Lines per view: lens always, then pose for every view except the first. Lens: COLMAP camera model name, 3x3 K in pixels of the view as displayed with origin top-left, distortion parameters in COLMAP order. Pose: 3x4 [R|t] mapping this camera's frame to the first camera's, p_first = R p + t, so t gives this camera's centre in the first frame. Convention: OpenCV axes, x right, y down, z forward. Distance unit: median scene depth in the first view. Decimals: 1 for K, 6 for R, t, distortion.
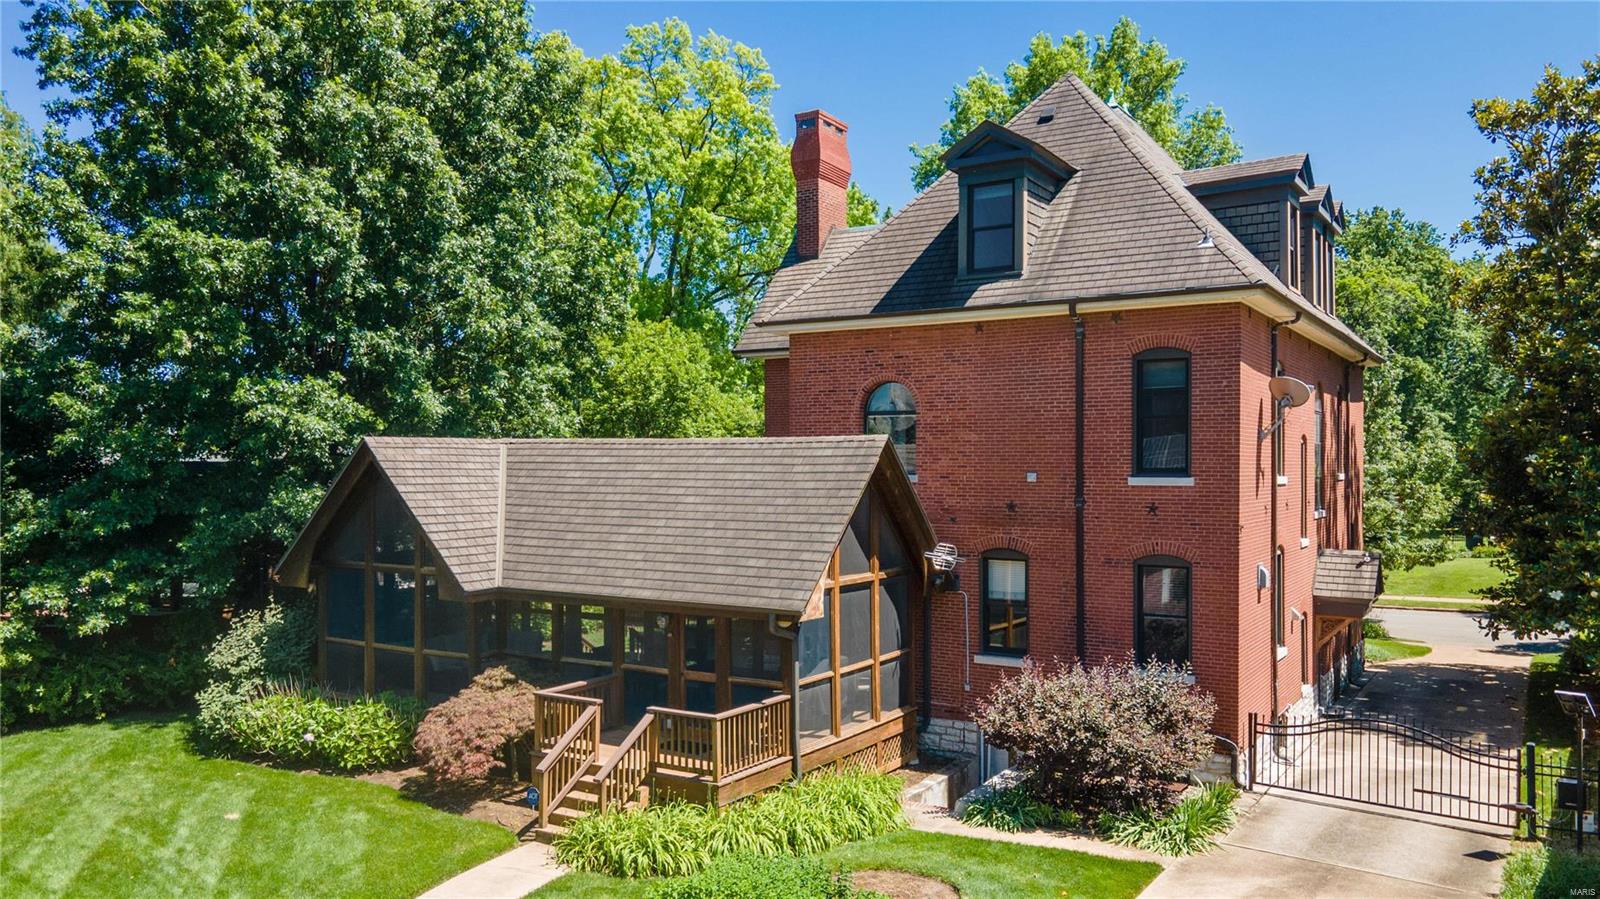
lens RADIAL K [[1222.0, 0, 803.0], [0, 1222.0, 488.1], [0, 0, 1]] dist [0.031860, 0.007446]
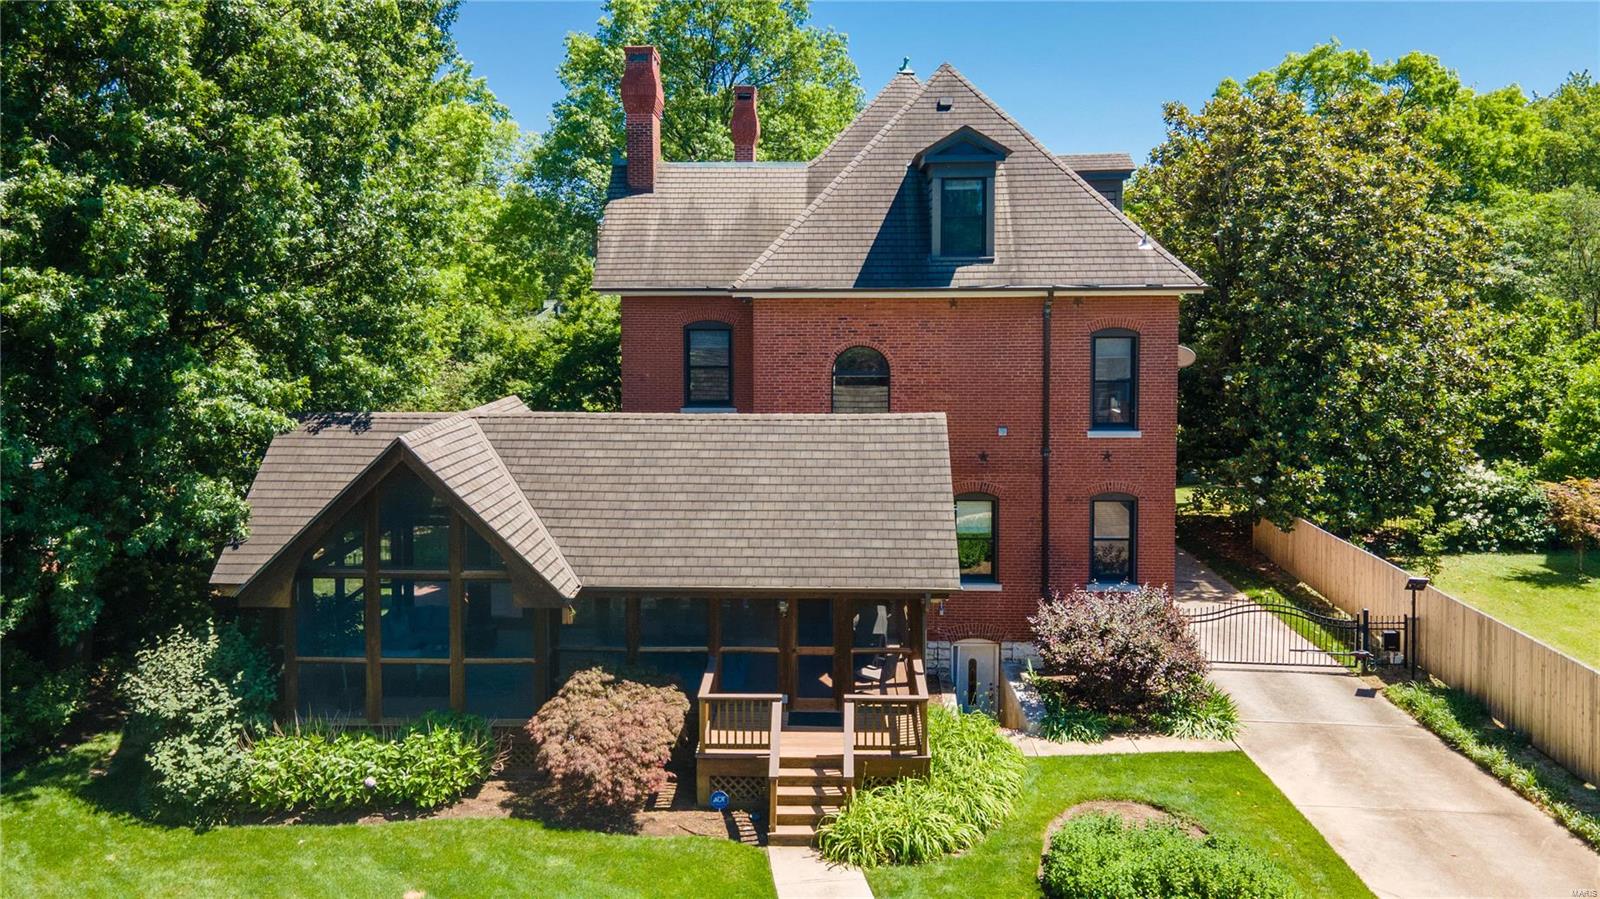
lens RADIAL K [[1199.9, 0, 848.5], [0, 1199.9, 358.6], [0, 0, 1]] dist [0.023287, 0.001355]
pose [[0.862119, -0.039655, 0.505151, -0.551148], [0.019797, 0.998808, 0.044621, -0.140797], [-0.506318, -0.028468, 0.861877, 0.080420]]
